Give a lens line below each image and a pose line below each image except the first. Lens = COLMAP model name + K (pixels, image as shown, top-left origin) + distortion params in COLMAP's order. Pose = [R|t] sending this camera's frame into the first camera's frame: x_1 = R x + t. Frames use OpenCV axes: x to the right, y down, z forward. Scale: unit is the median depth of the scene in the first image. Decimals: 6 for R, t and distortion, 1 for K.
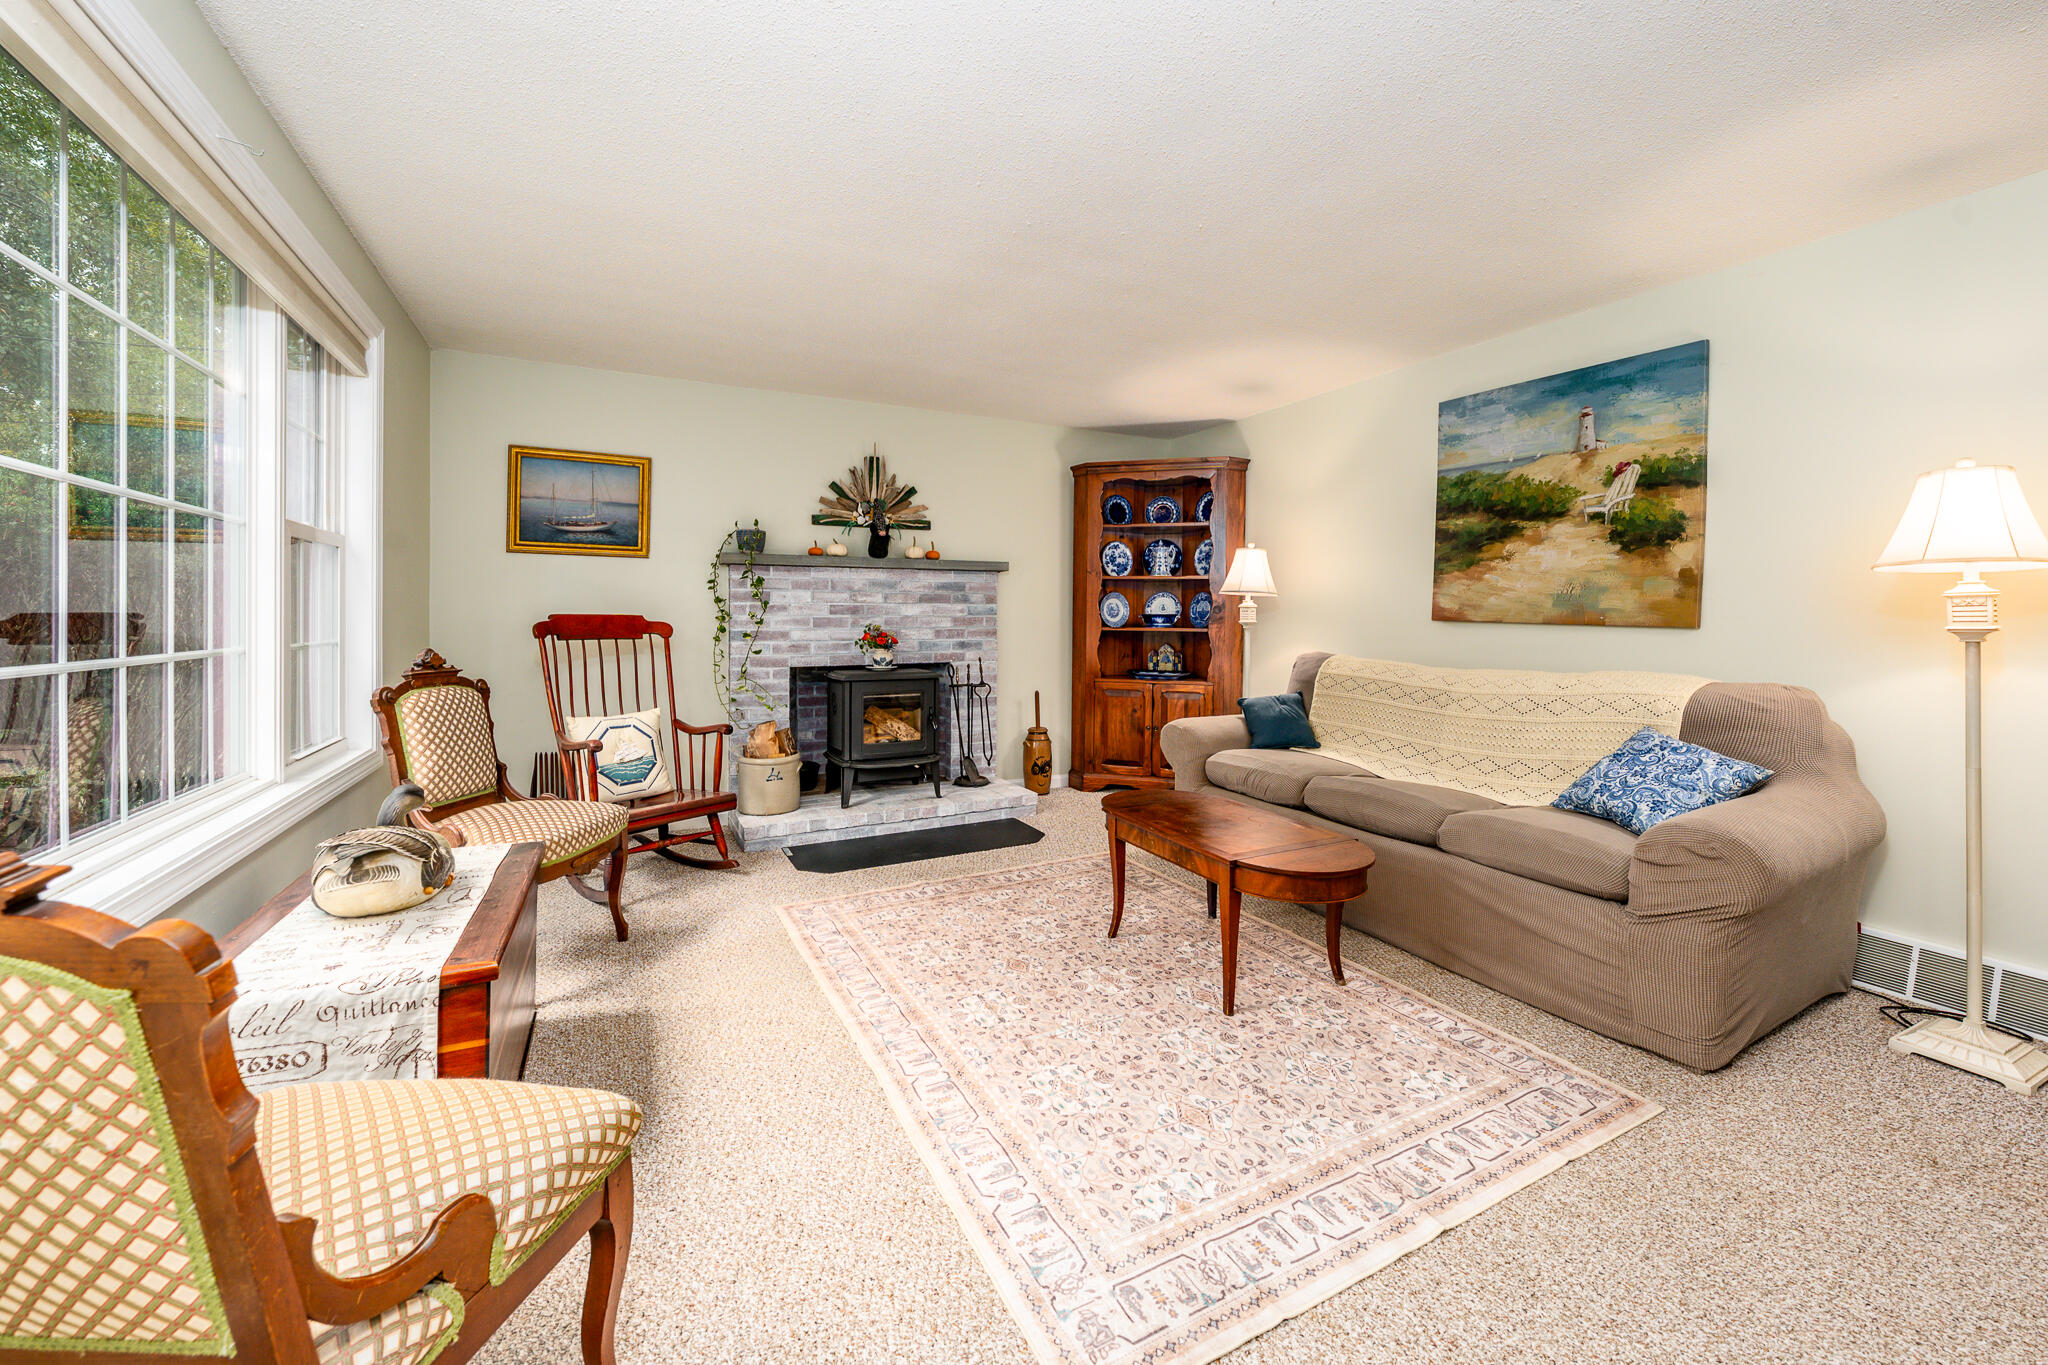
lens RADIAL K [[781.4, 0, 1014.1], [0, 781.4, 626.3], [0, 0, 1]] dist [-0.001843, -0.000334]
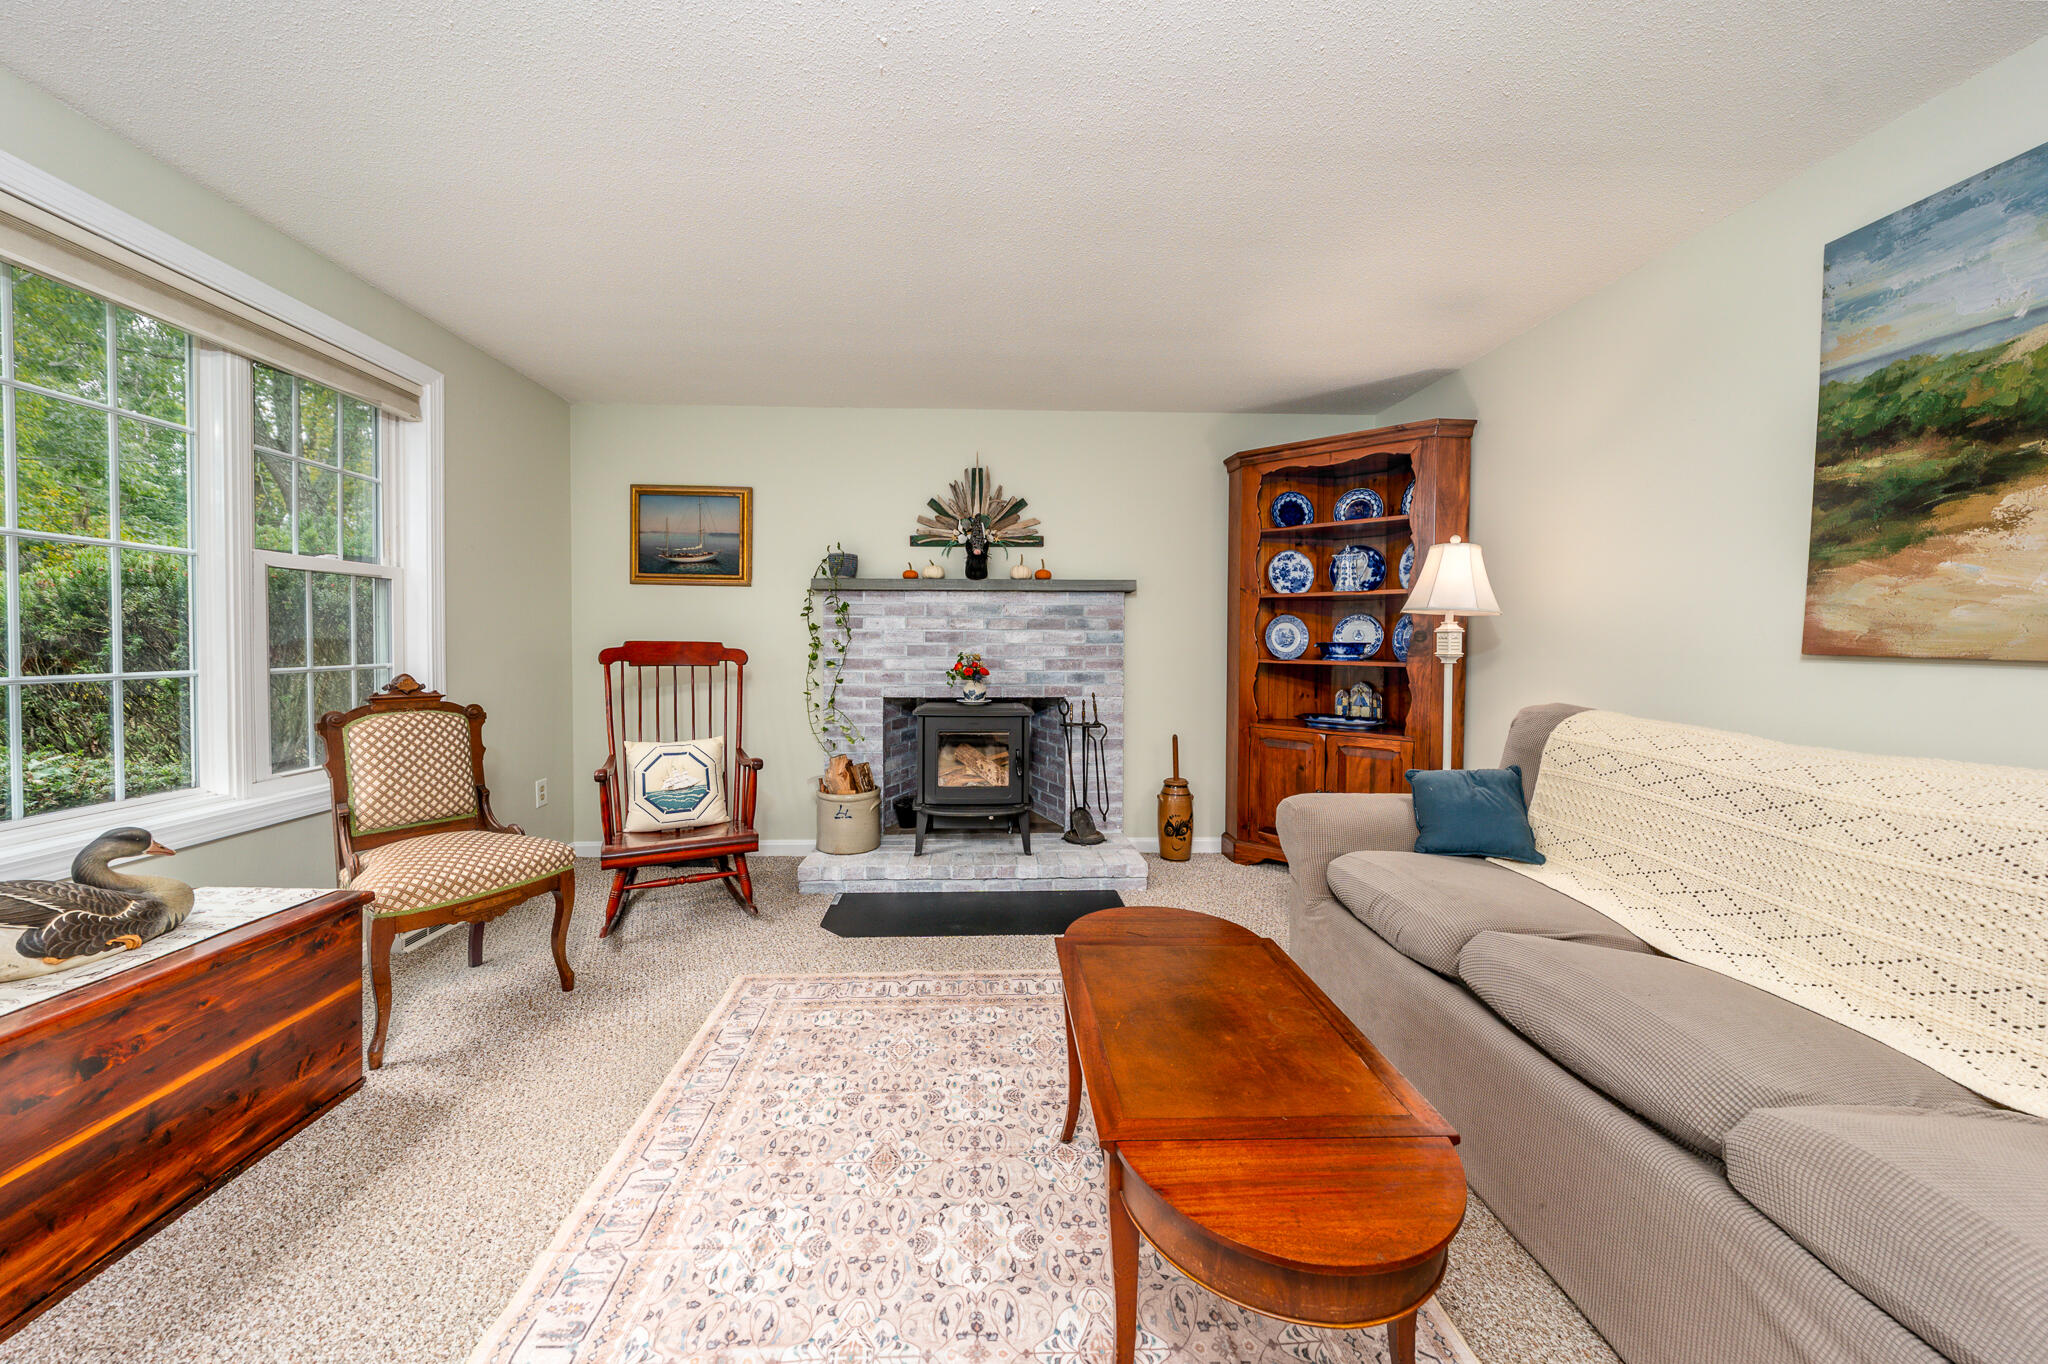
lens RADIAL K [[700.6, 0, 1011.7], [0, 700.6, 655.1], [0, 0, 1]] dist [-0.002125, -0.000049]
pose [[0.910080, 0.009442, -0.414325, 0.207497], [-0.008659, 0.999955, 0.003769, -0.003763], [0.414342, 0.000157, 0.910121, 0.292917]]
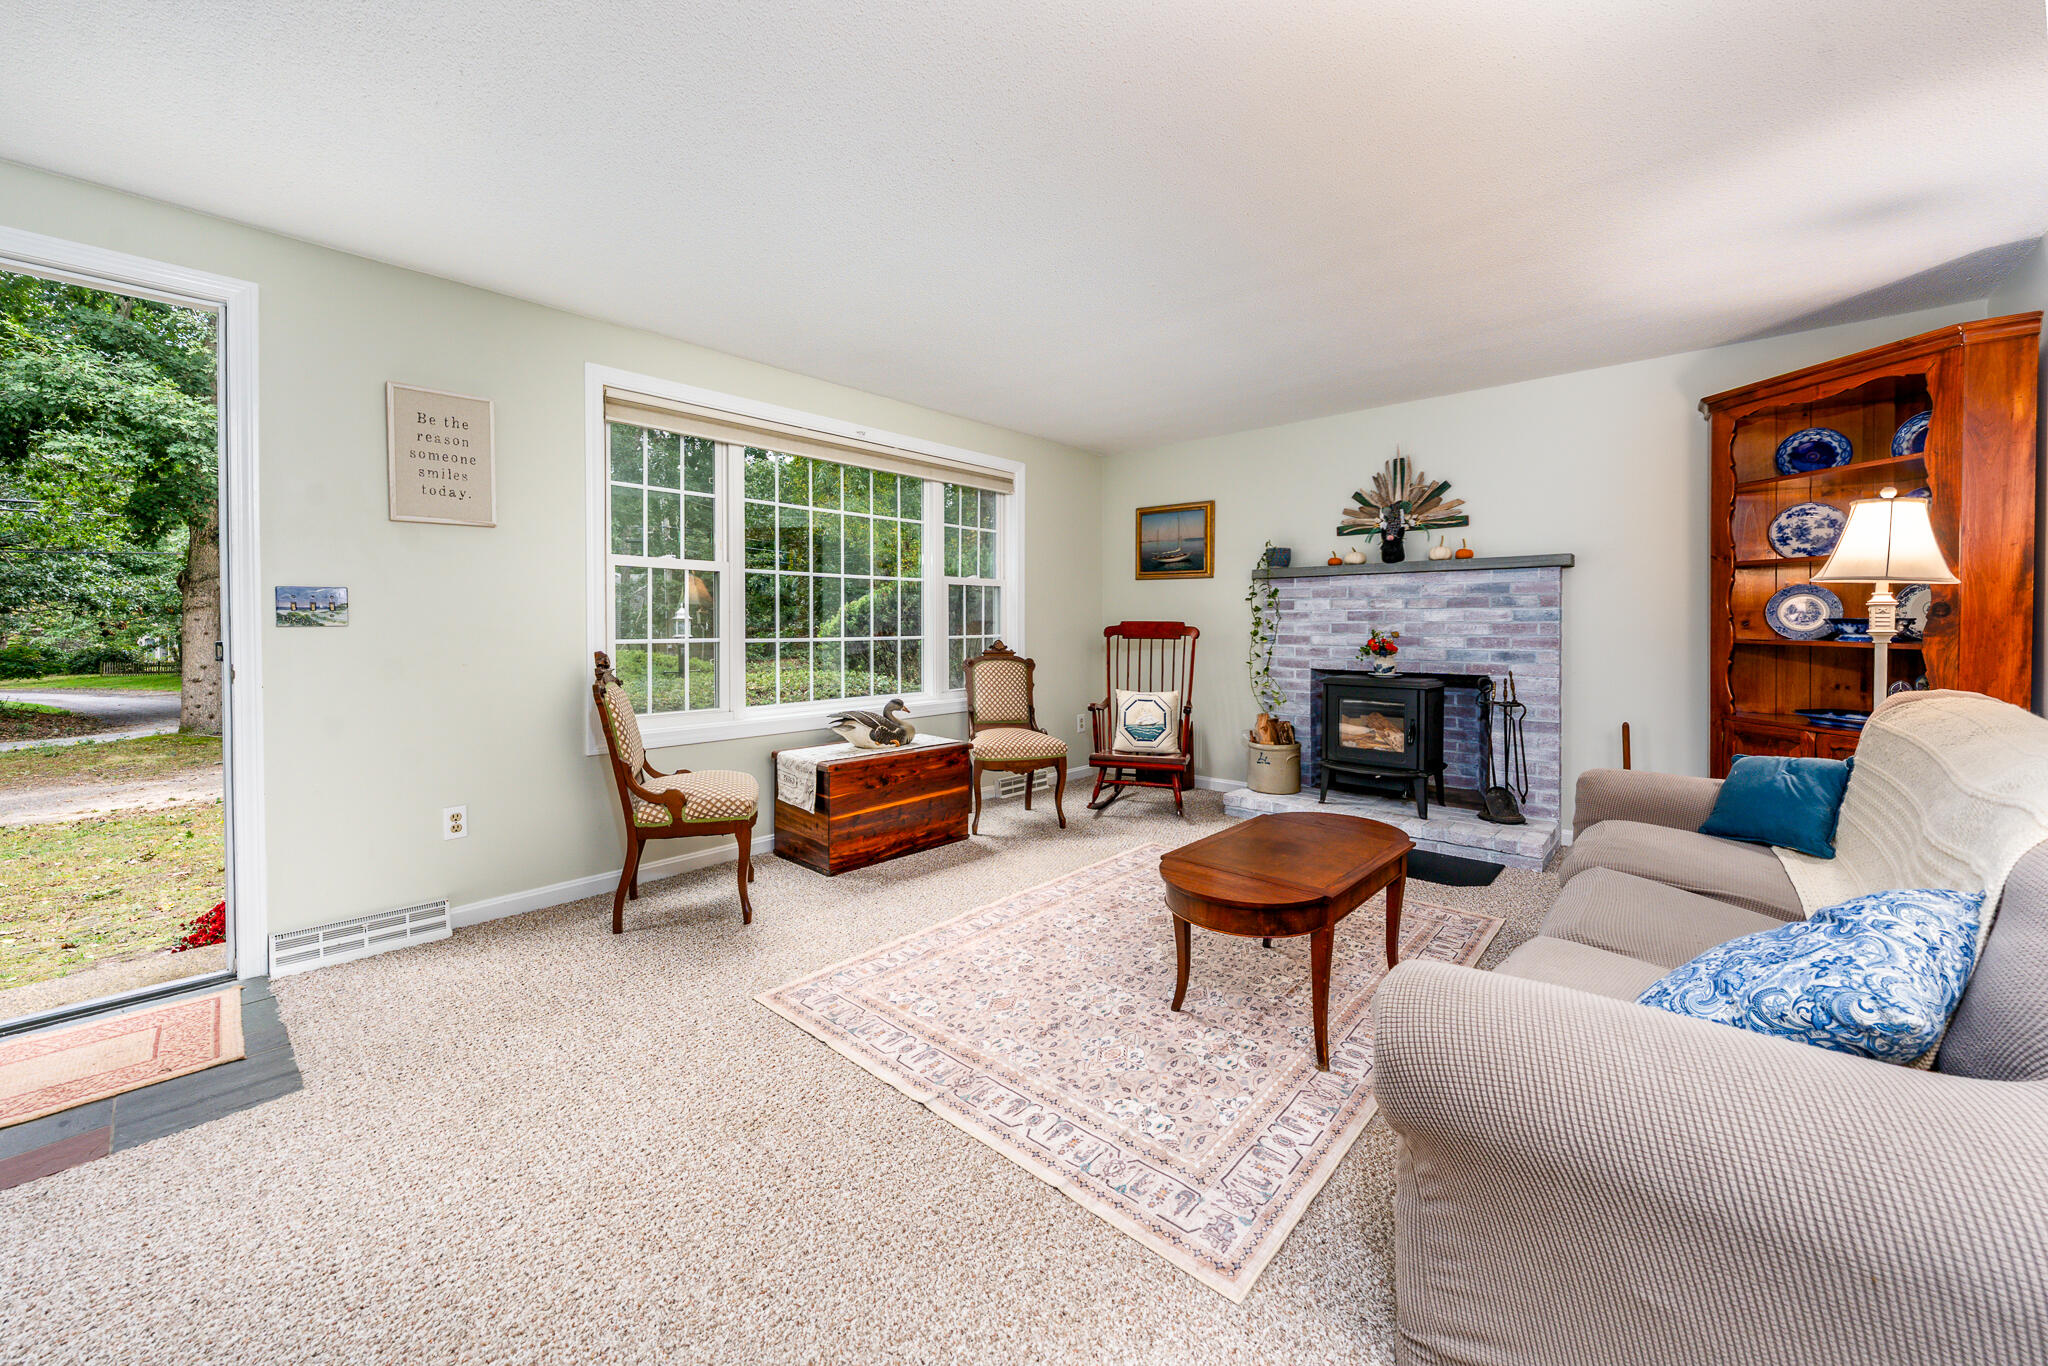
lens RADIAL K [[782.8, 0, 1031.3], [0, 782.8, 640.7], [0, 0, 1]] dist [-0.000159, -0.005072]
pose [[0.361376, 0.019574, -0.932215, 0.600624], [-0.013396, 0.999785, 0.015800, 0.000532], [0.932324, 0.006779, 0.361561, 0.235673]]
